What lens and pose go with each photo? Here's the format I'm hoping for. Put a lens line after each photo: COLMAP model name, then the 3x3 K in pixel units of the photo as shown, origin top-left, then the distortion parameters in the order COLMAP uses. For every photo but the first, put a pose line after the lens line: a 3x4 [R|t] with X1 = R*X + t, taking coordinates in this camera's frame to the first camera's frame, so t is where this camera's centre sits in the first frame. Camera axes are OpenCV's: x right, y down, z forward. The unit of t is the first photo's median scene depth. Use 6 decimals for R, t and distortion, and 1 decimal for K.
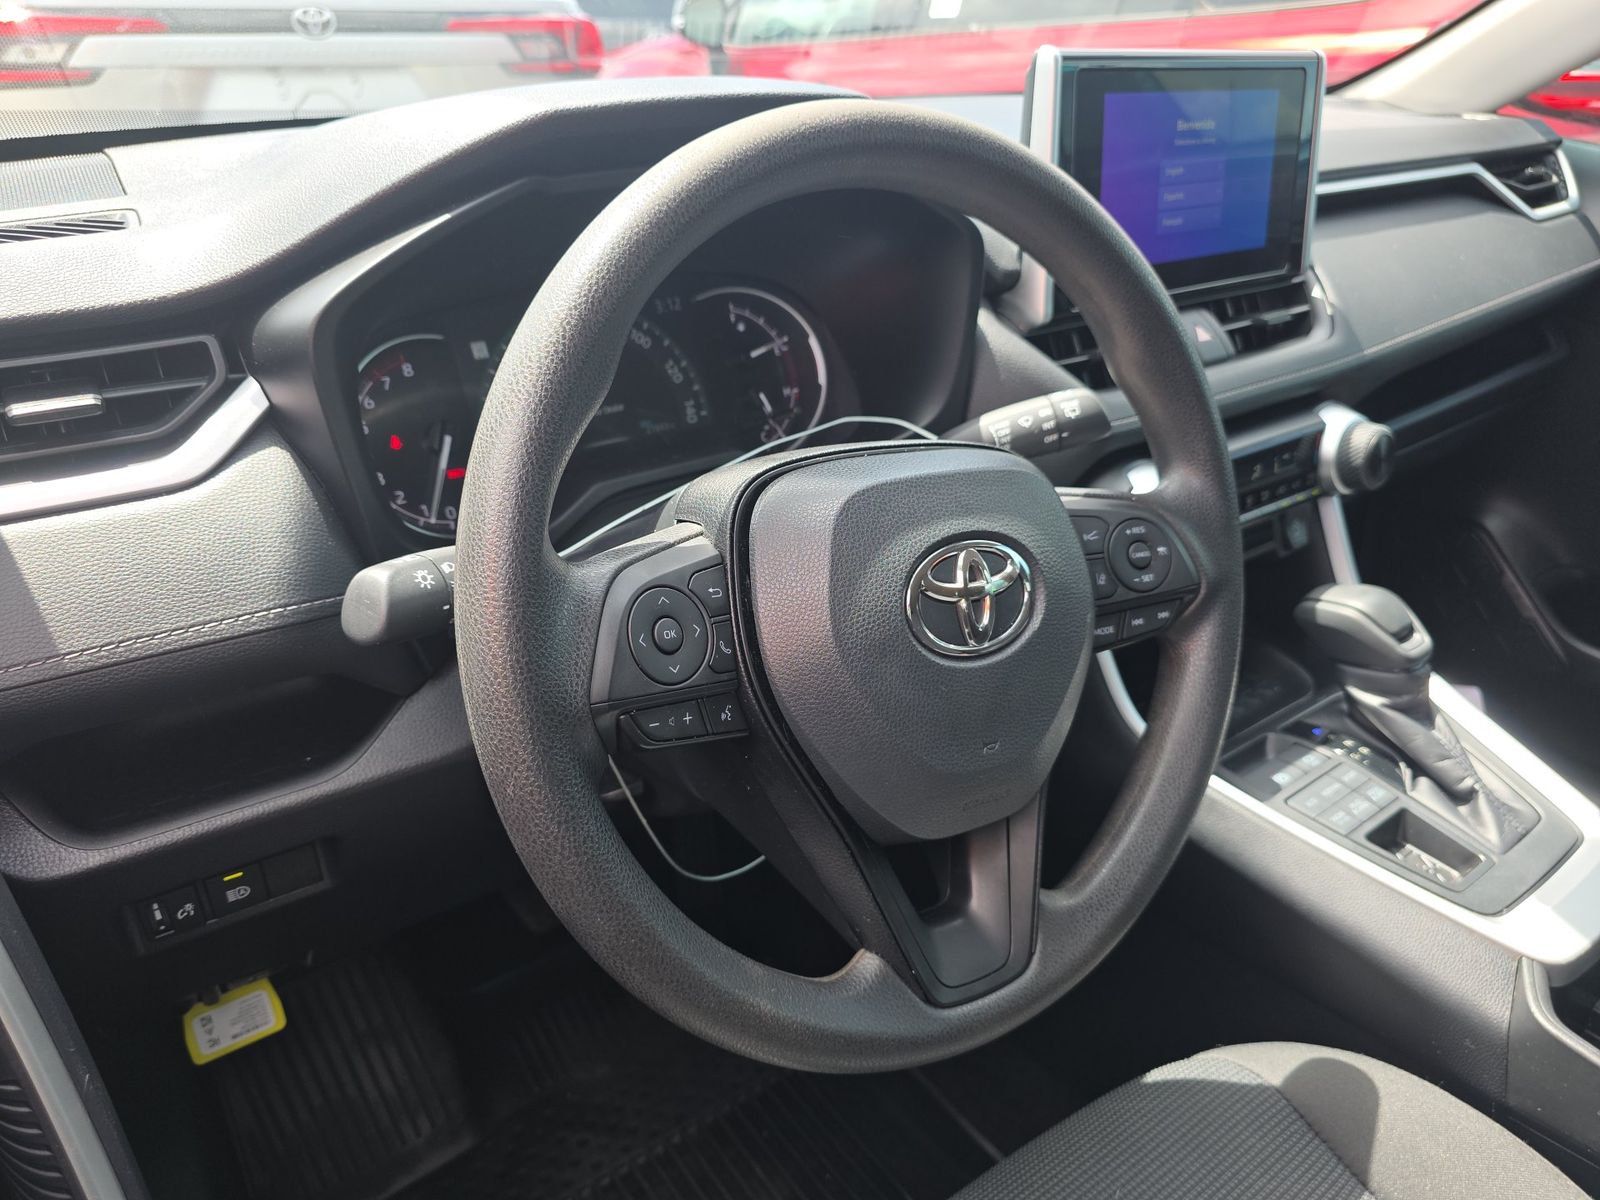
lens RADIAL K [[1106.7, 0, 800.0], [0, 1106.7, 600.0], [0, 0, 1]] dist [-0.001083, -0.003145]
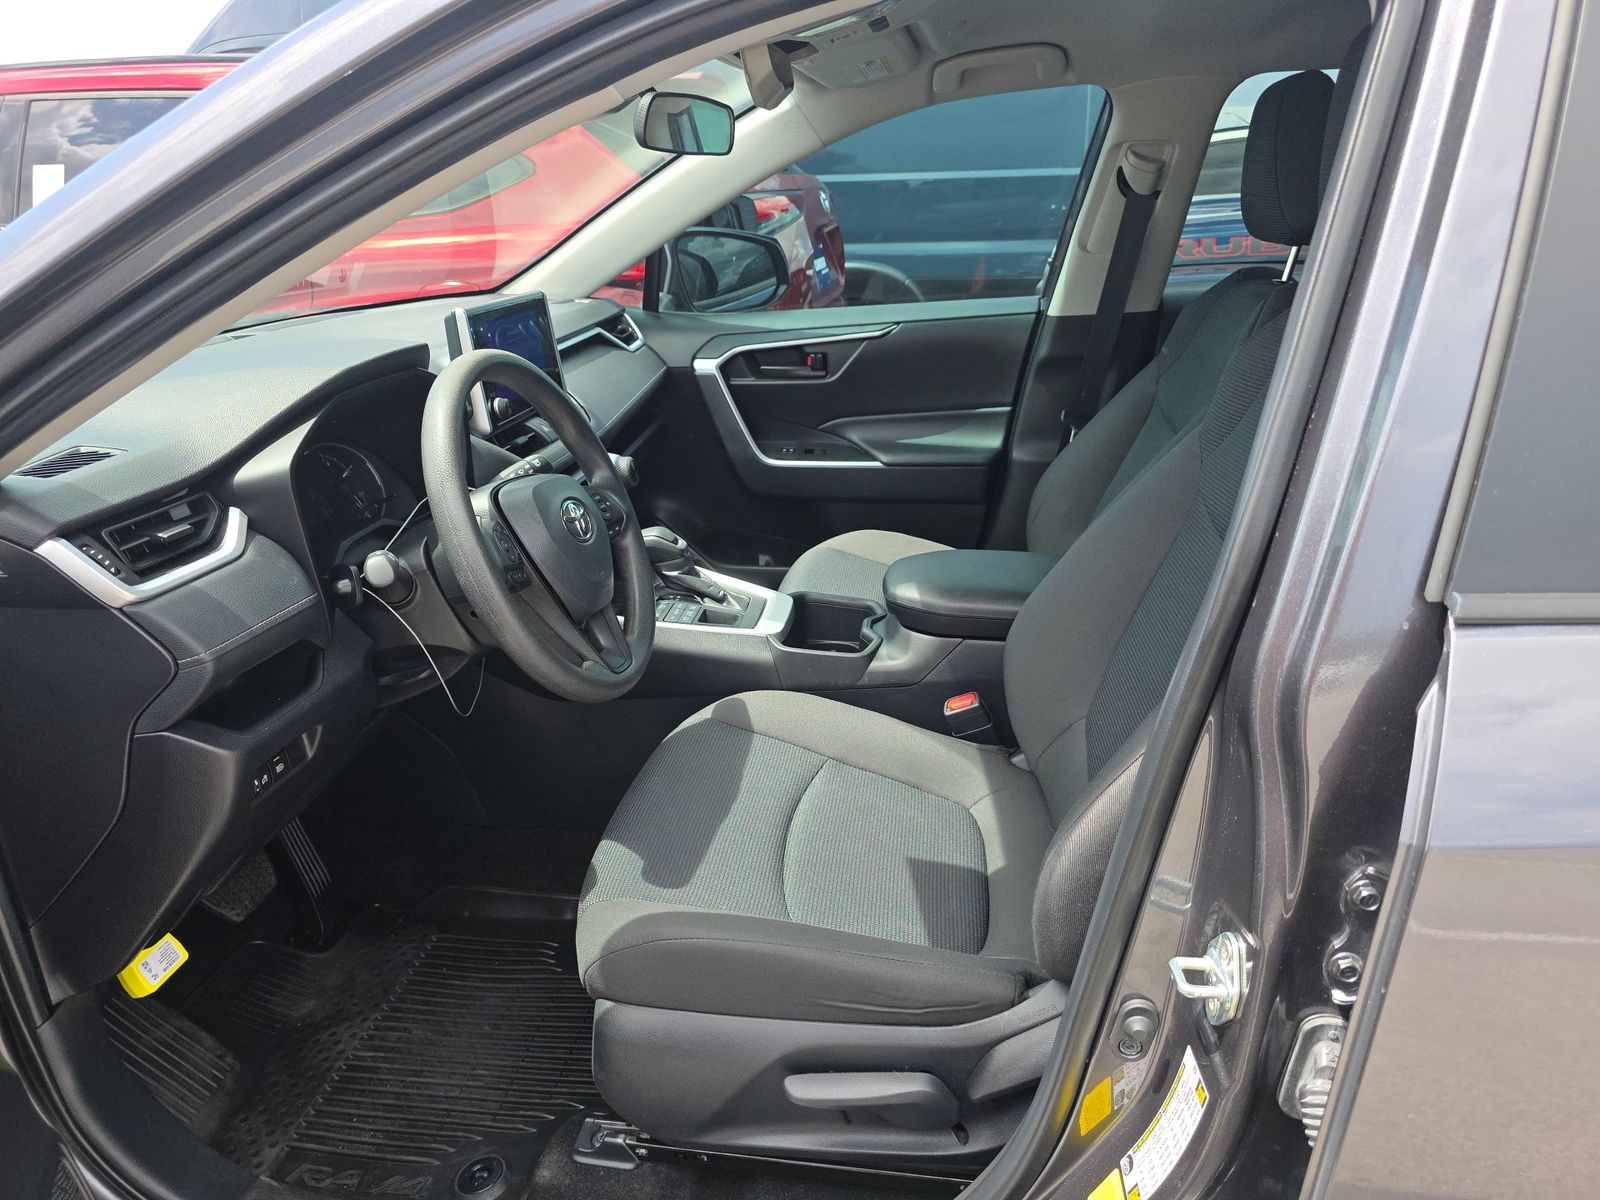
lens RADIAL K [[1106.7, 0, 800.0], [0, 1106.7, 600.0], [0, 0, 1]] dist [-0.001083, -0.003145]
pose [[0.697109, -0.261350, 0.667634, -0.777641], [0.337749, 0.941104, 0.015741, 0.189343], [-0.632427, 0.214520, 0.744323, -0.765705]]
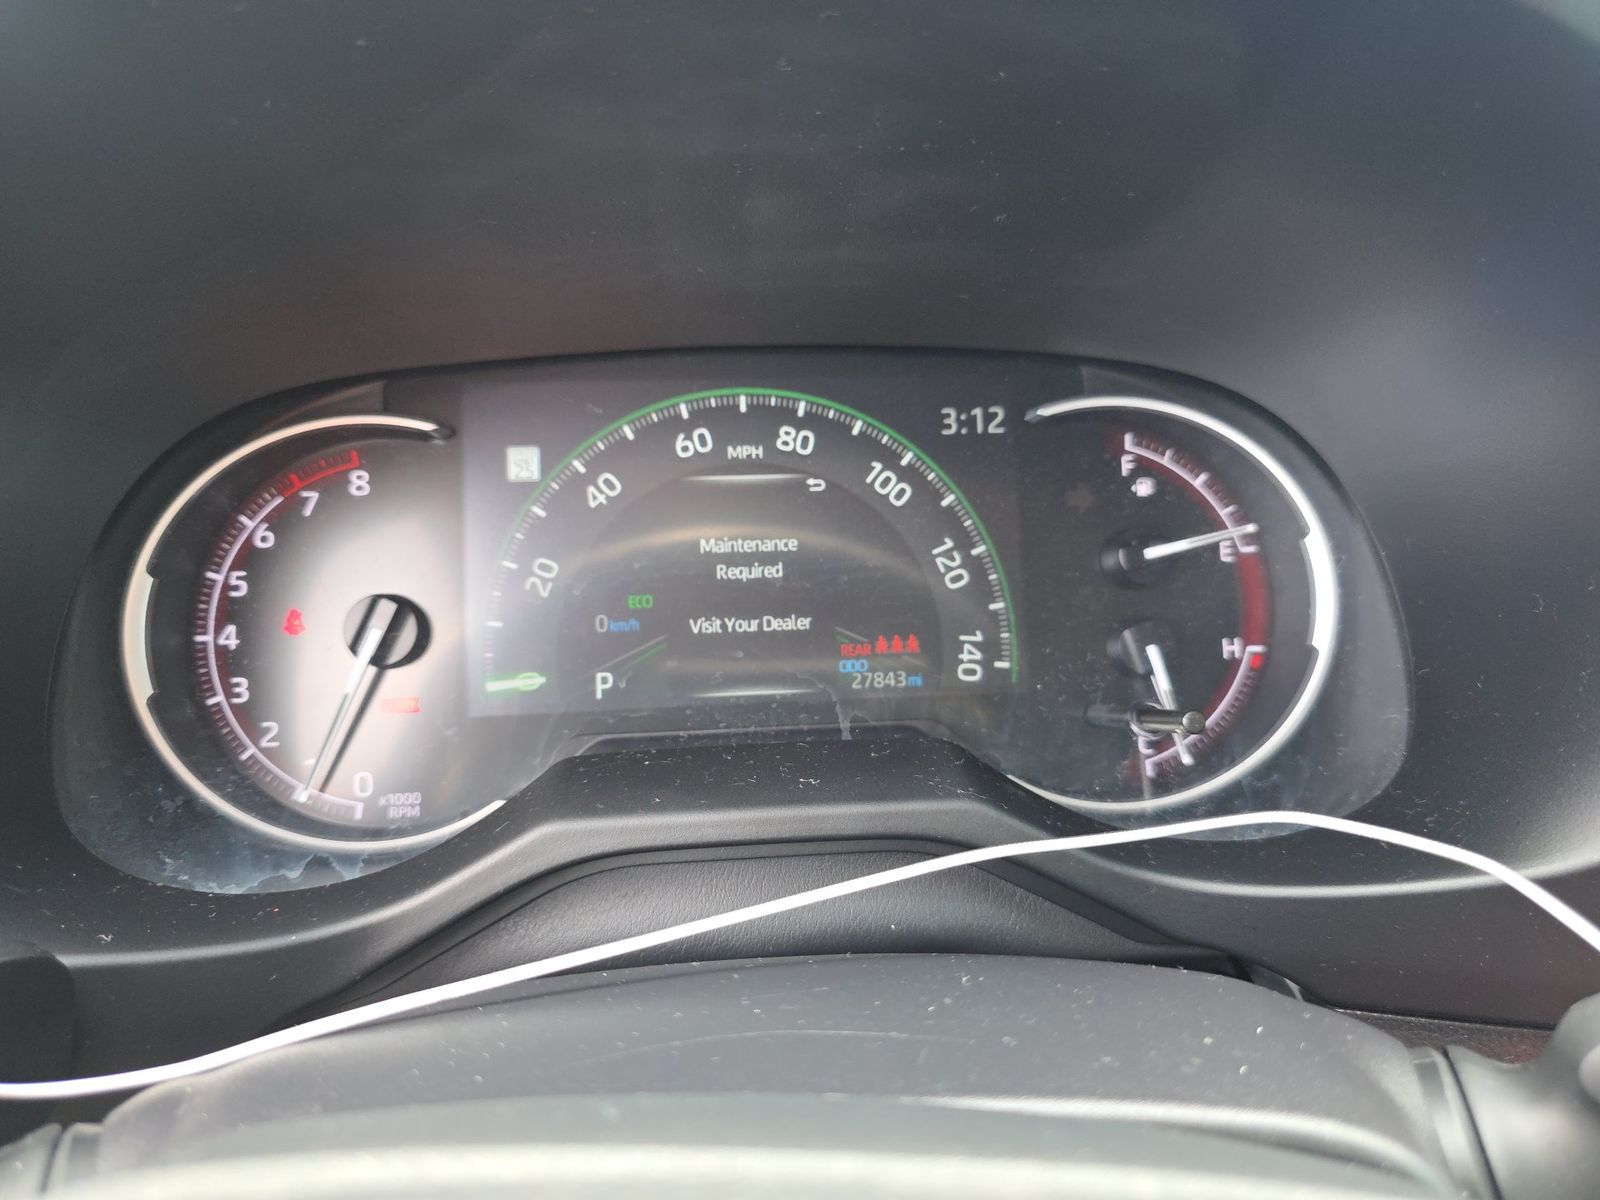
lens RADIAL K [[1106.7, 0, 800.0], [0, 1106.7, 600.0], [0, 0, 1]] dist [-0.001083, -0.003145]
pose [[0.836321, 0.178525, -0.518359, 0.068946], [-0.237182, 0.970253, -0.048509, -0.151098], [0.494280, 0.163515, 0.853786, 0.569511]]
